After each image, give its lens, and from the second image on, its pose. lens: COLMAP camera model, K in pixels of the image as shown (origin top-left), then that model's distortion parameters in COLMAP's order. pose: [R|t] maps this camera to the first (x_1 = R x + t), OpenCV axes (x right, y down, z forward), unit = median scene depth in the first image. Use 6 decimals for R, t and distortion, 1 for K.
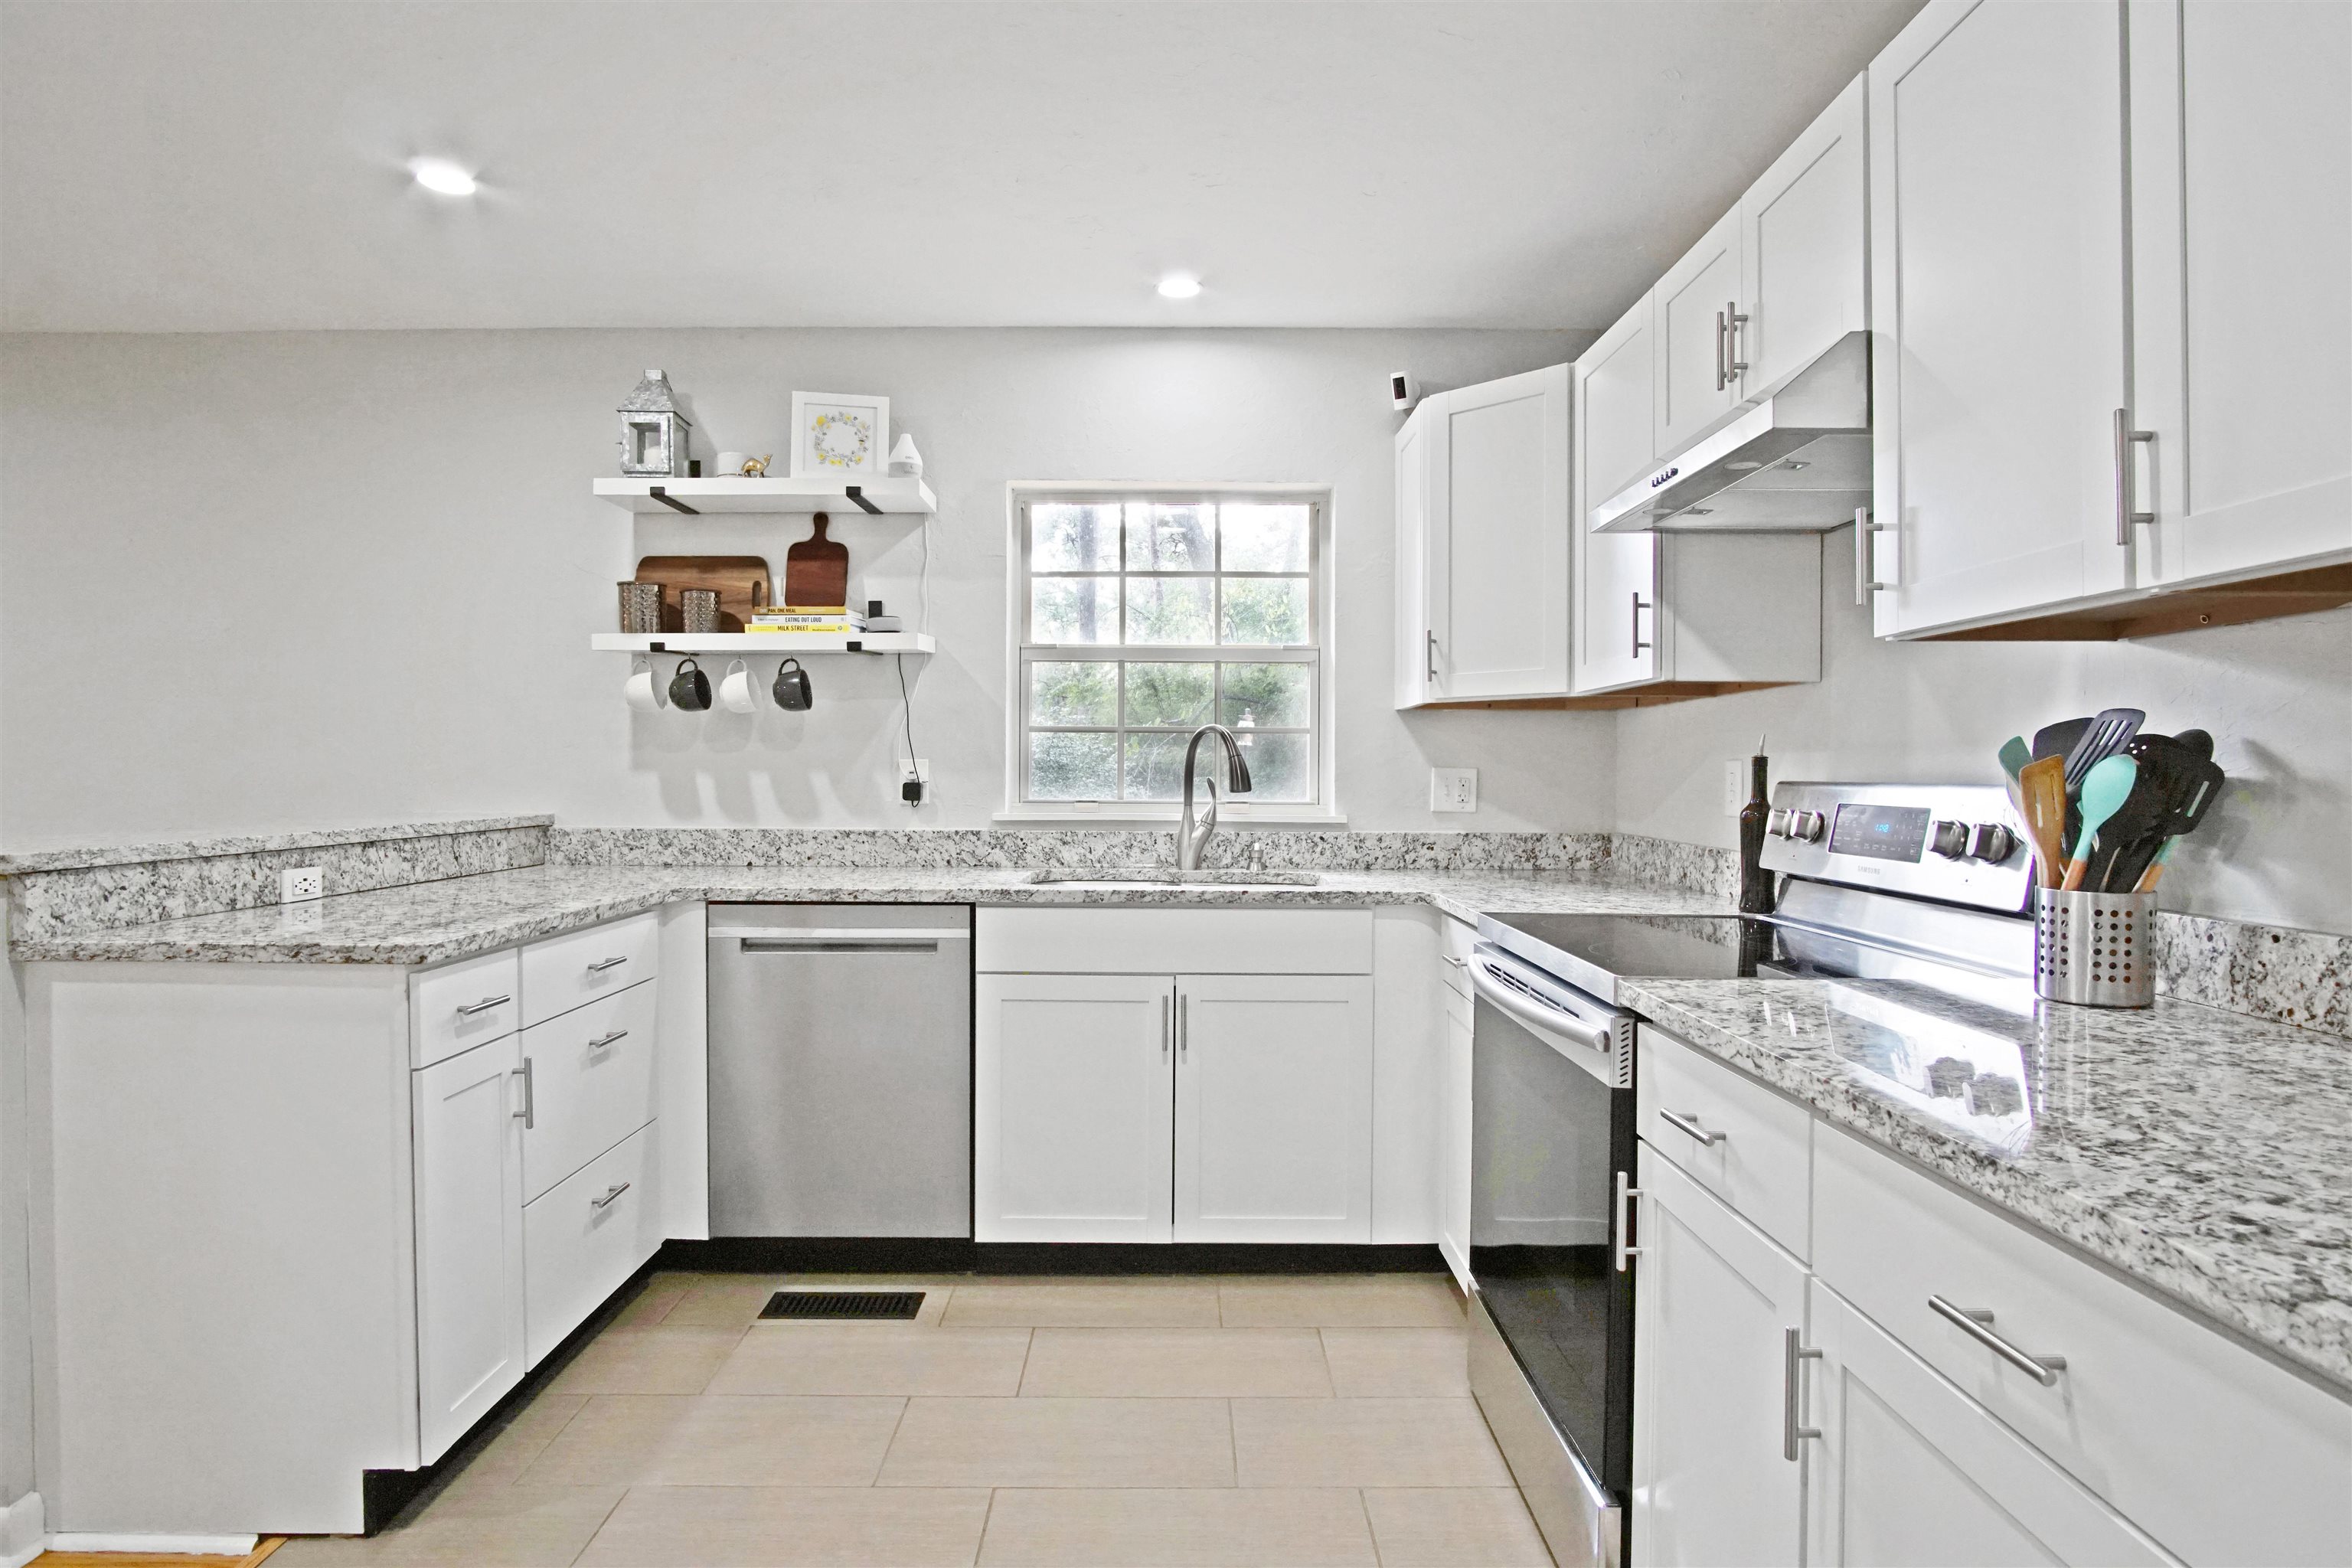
lens RADIAL K [[1273.9, 0, 1175.7], [0, 1273.9, 784.1], [0, 0, 1]] dist [-0.028409, 0.004669]
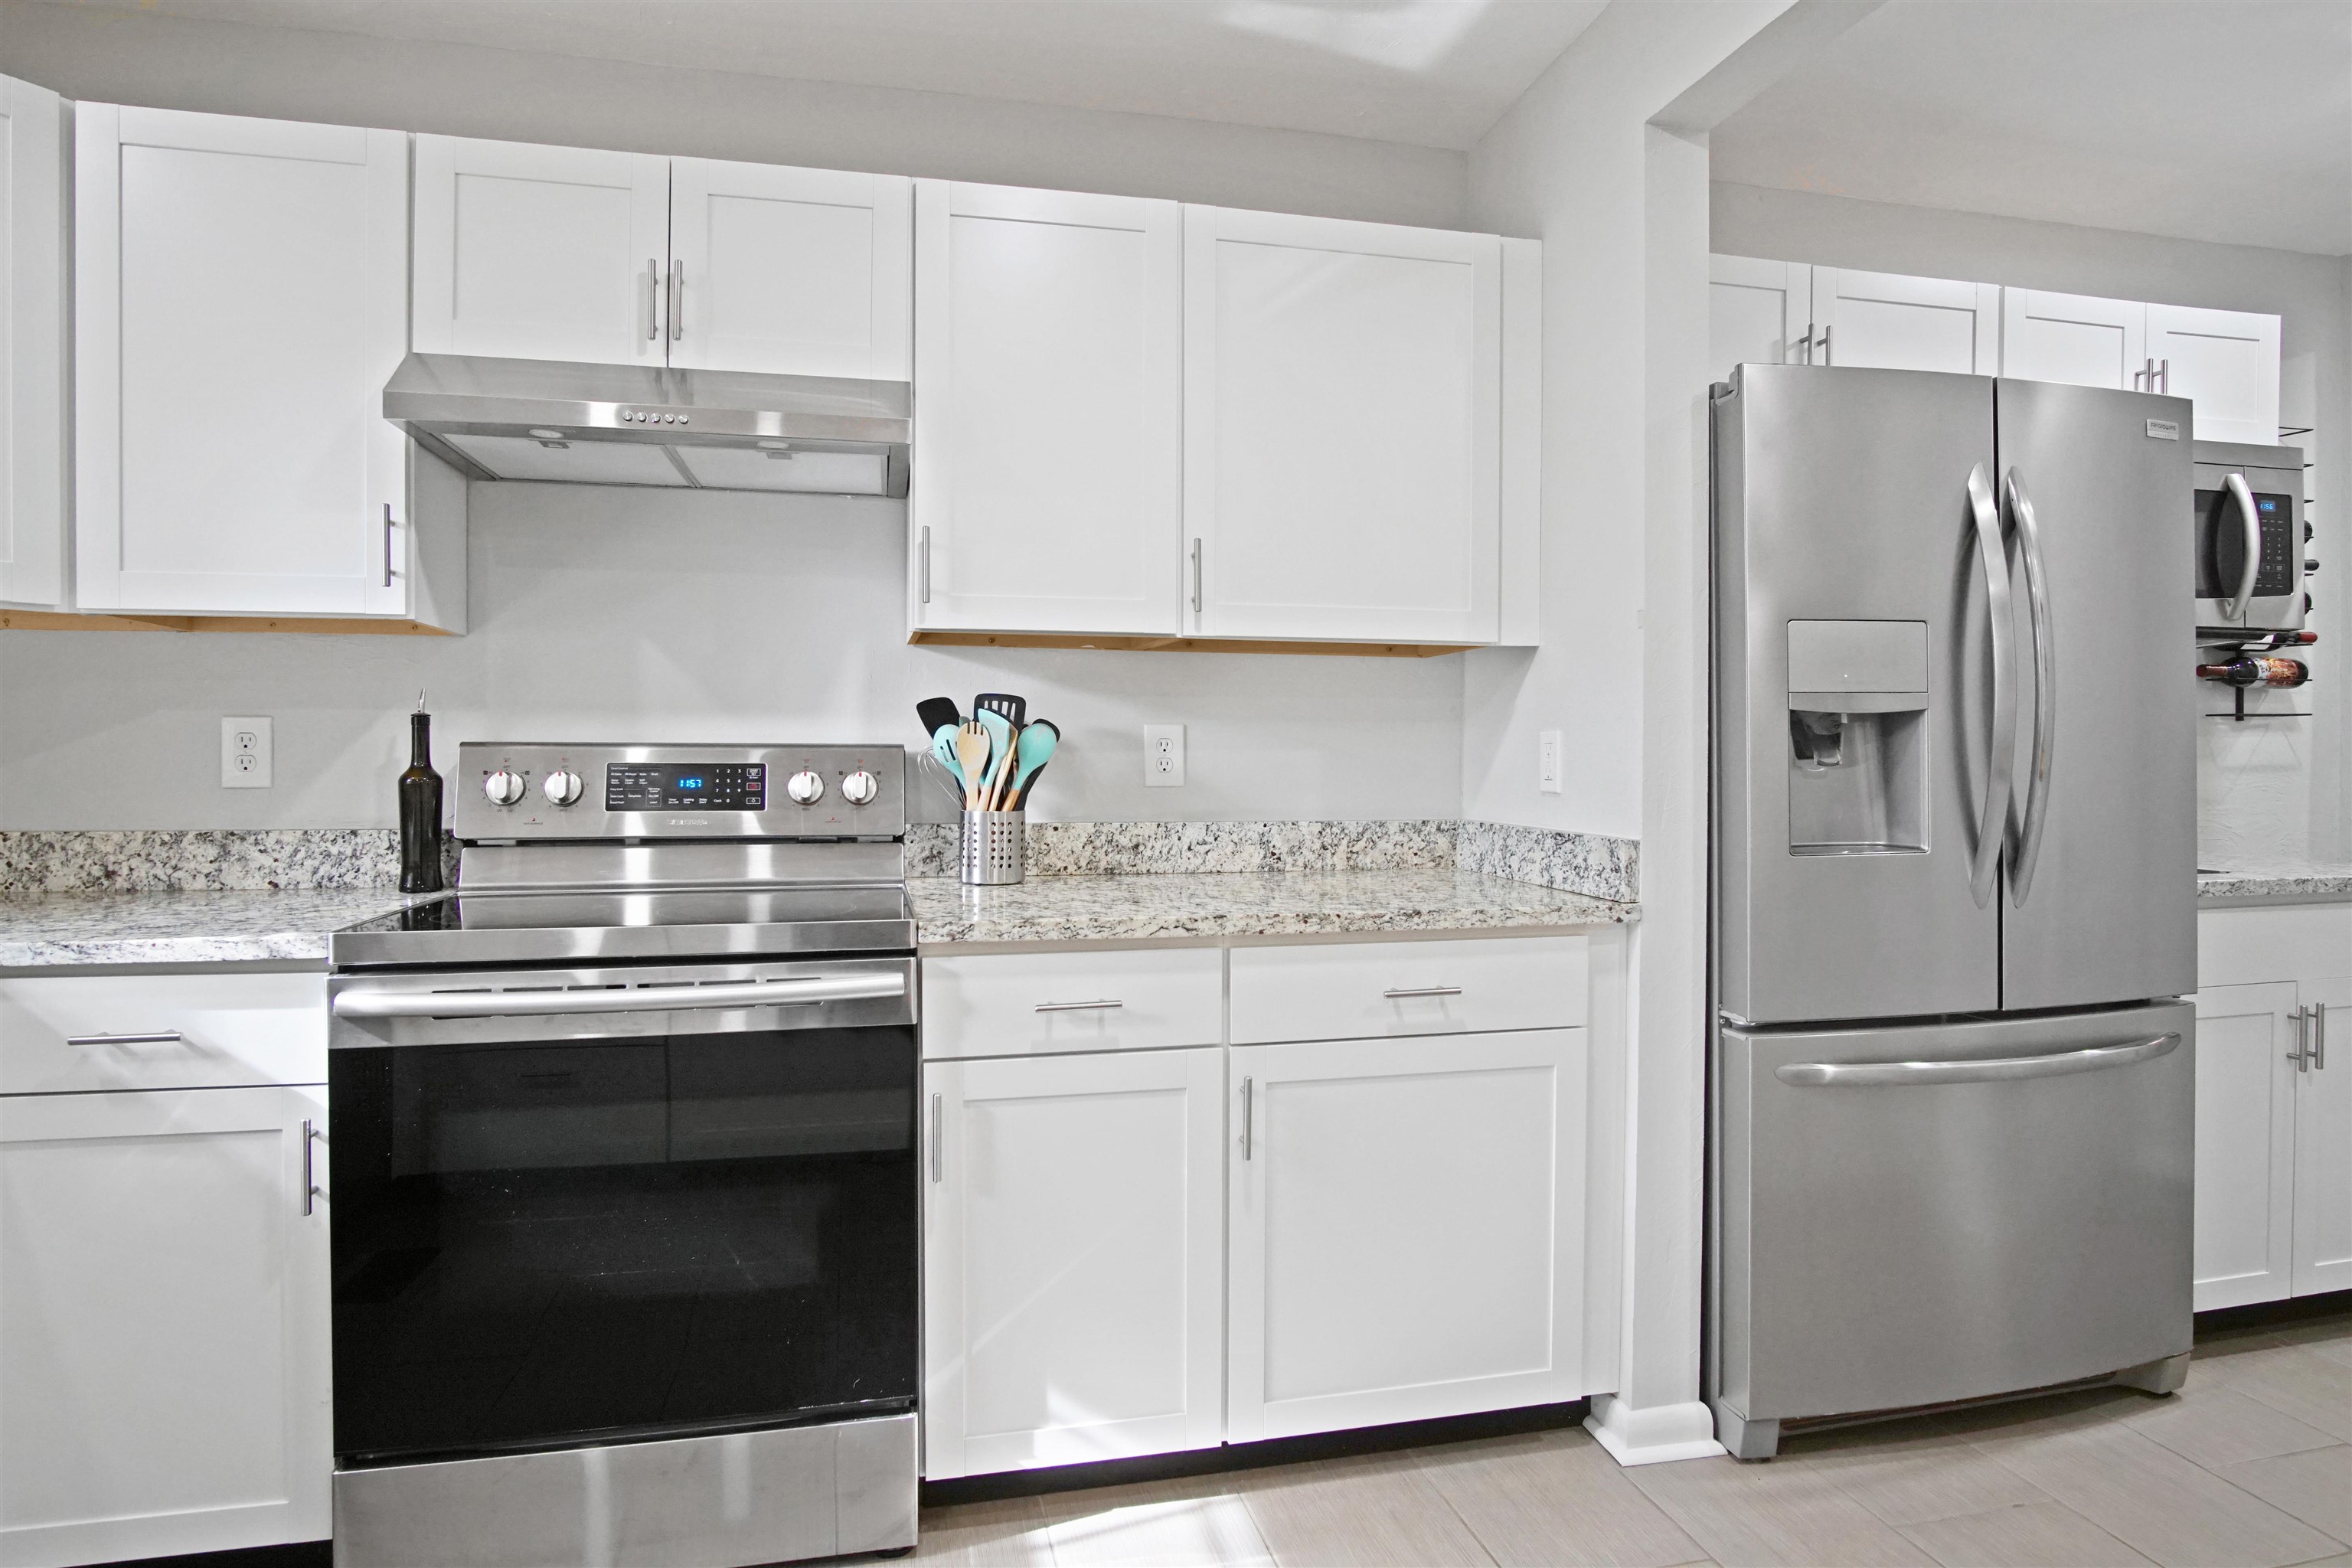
lens RADIAL K [[1273.9, 0, 1135.5], [0, 1273.9, 763.2], [0, 0, 1]] dist [-0.028409, 0.004669]
pose [[-0.214813, -0.015486, 0.976532, -0.376702], [0.005777, 0.999837, 0.017126, -0.000187], [-0.976638, 0.009320, -0.214689, 0.525495]]
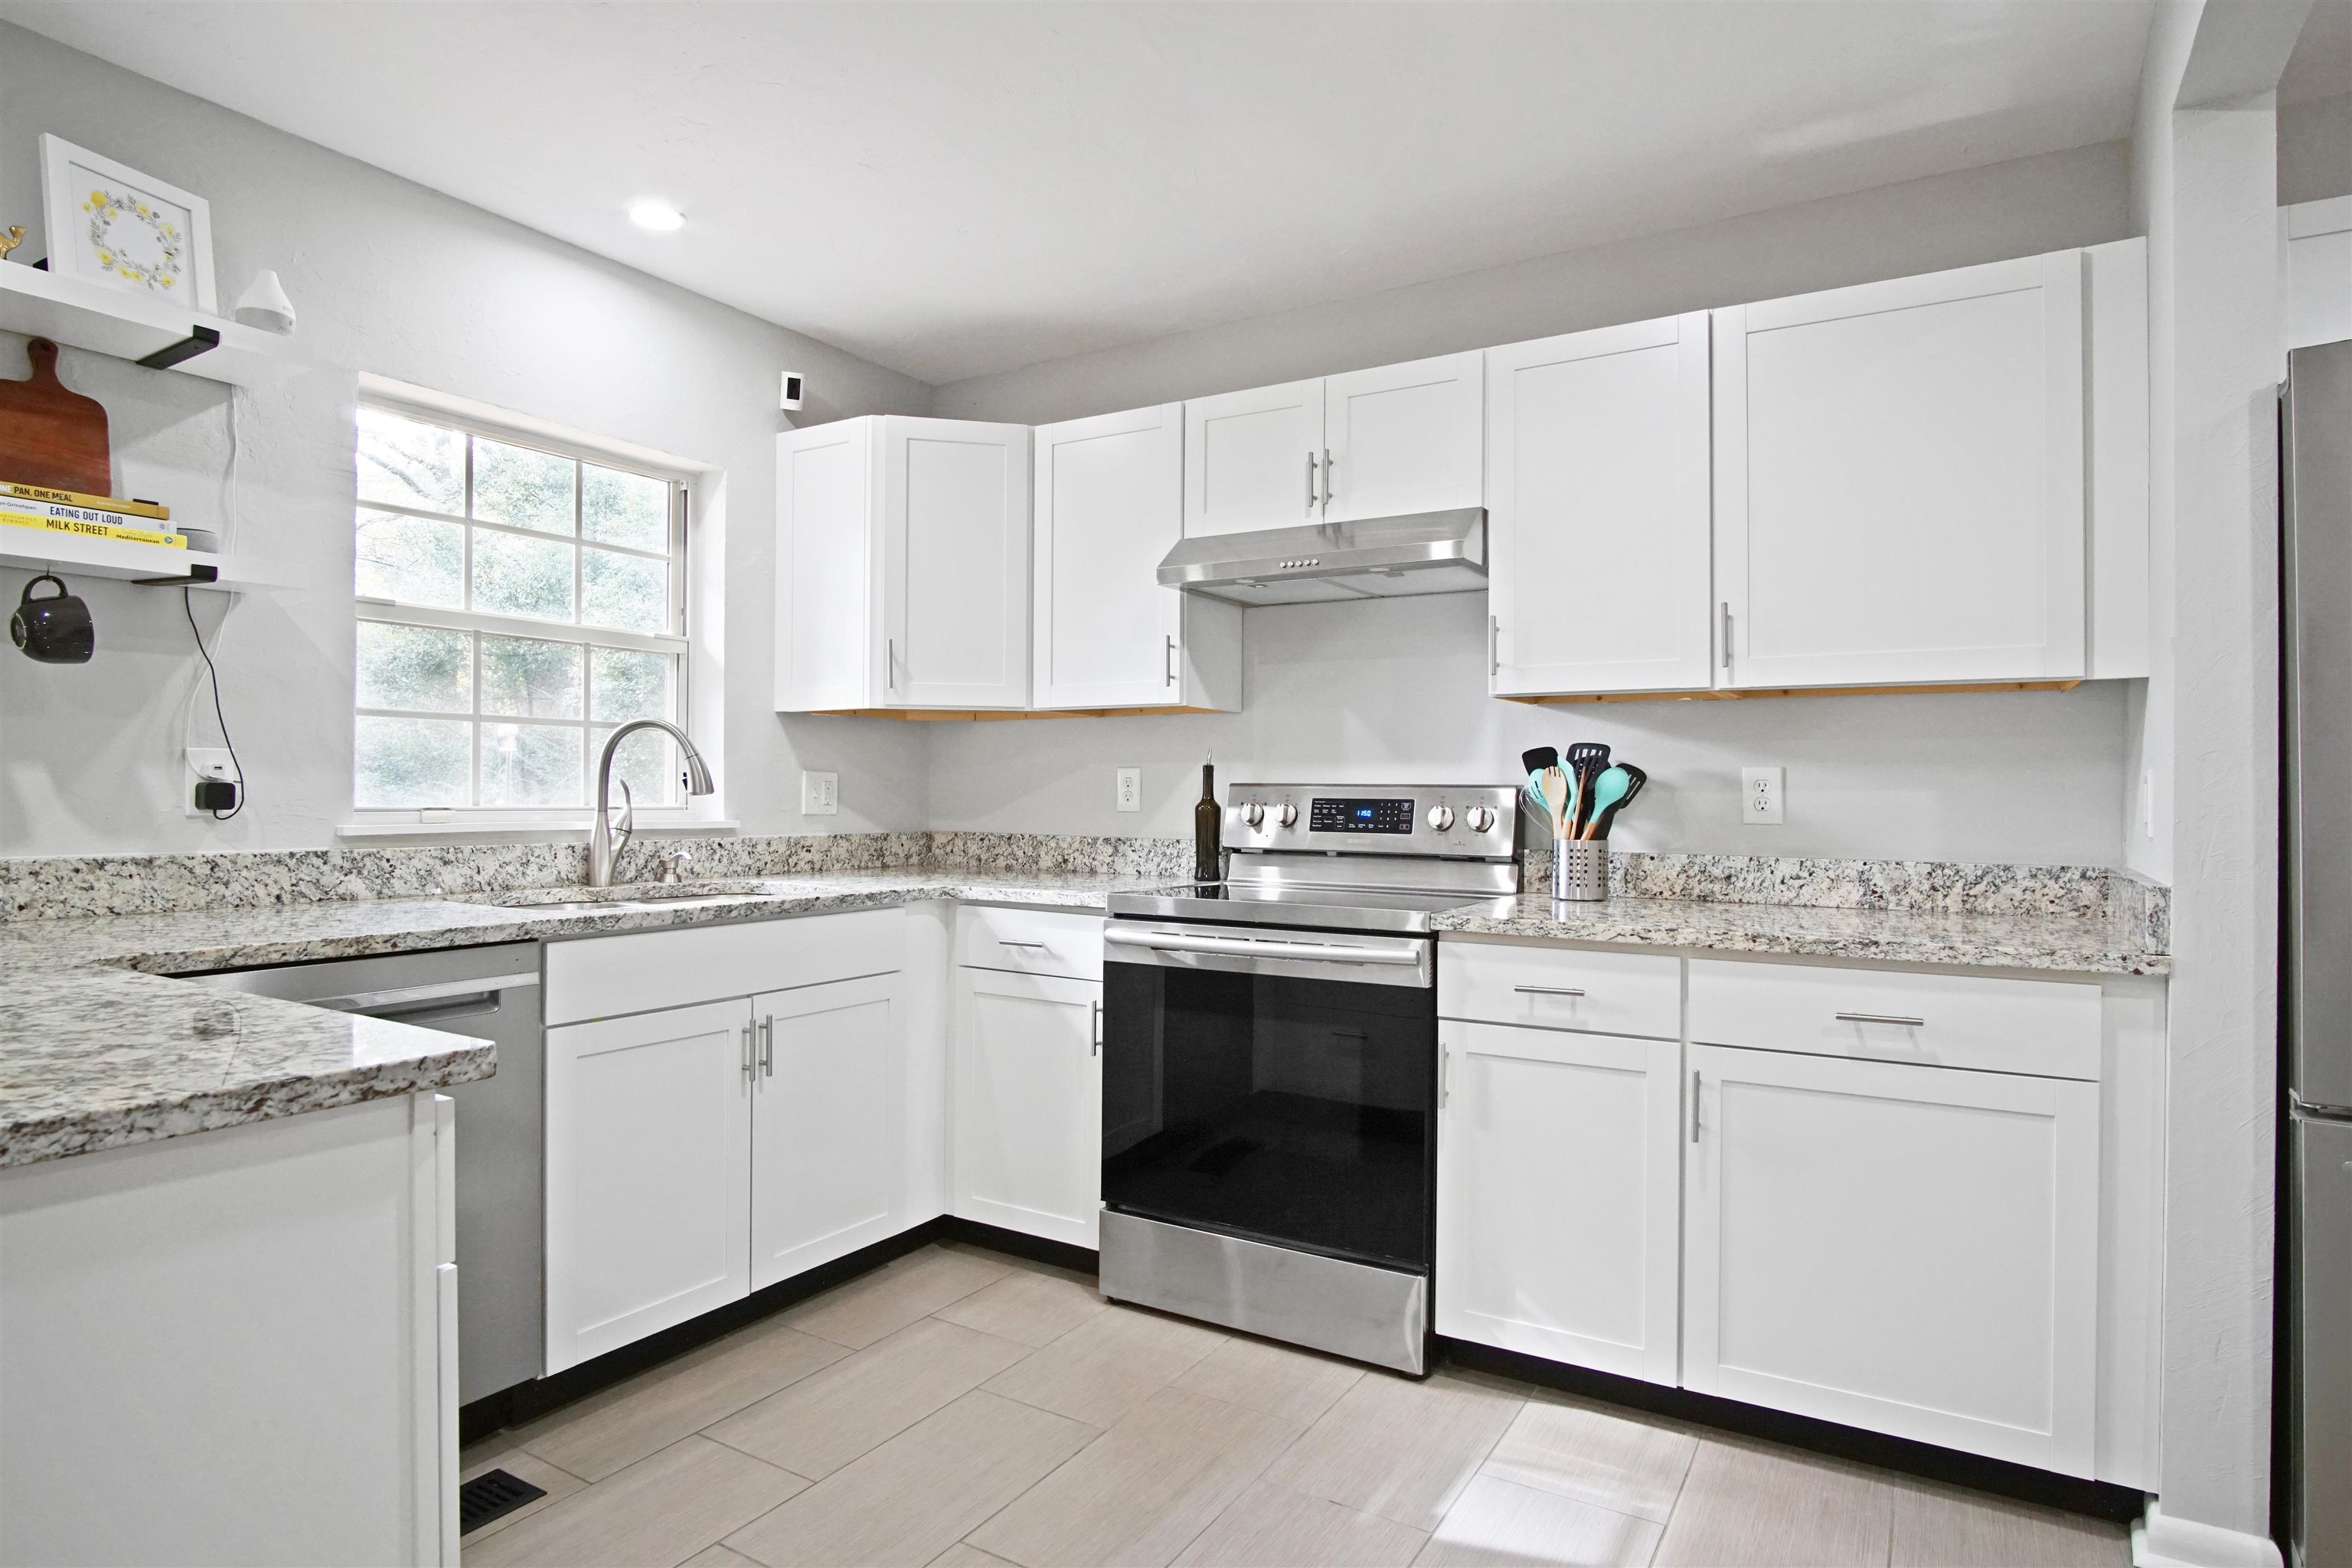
lens RADIAL K [[1273.9, 0, 1177.7], [0, 1273.9, 780.9], [0, 0, 1]] dist [-0.028409, 0.004669]
pose [[0.519782, 0.006880, 0.854271, -0.538402], [0.002674, 0.999950, -0.009681, 0.005916], [-0.854295, 0.007316, 0.519737, 0.238825]]
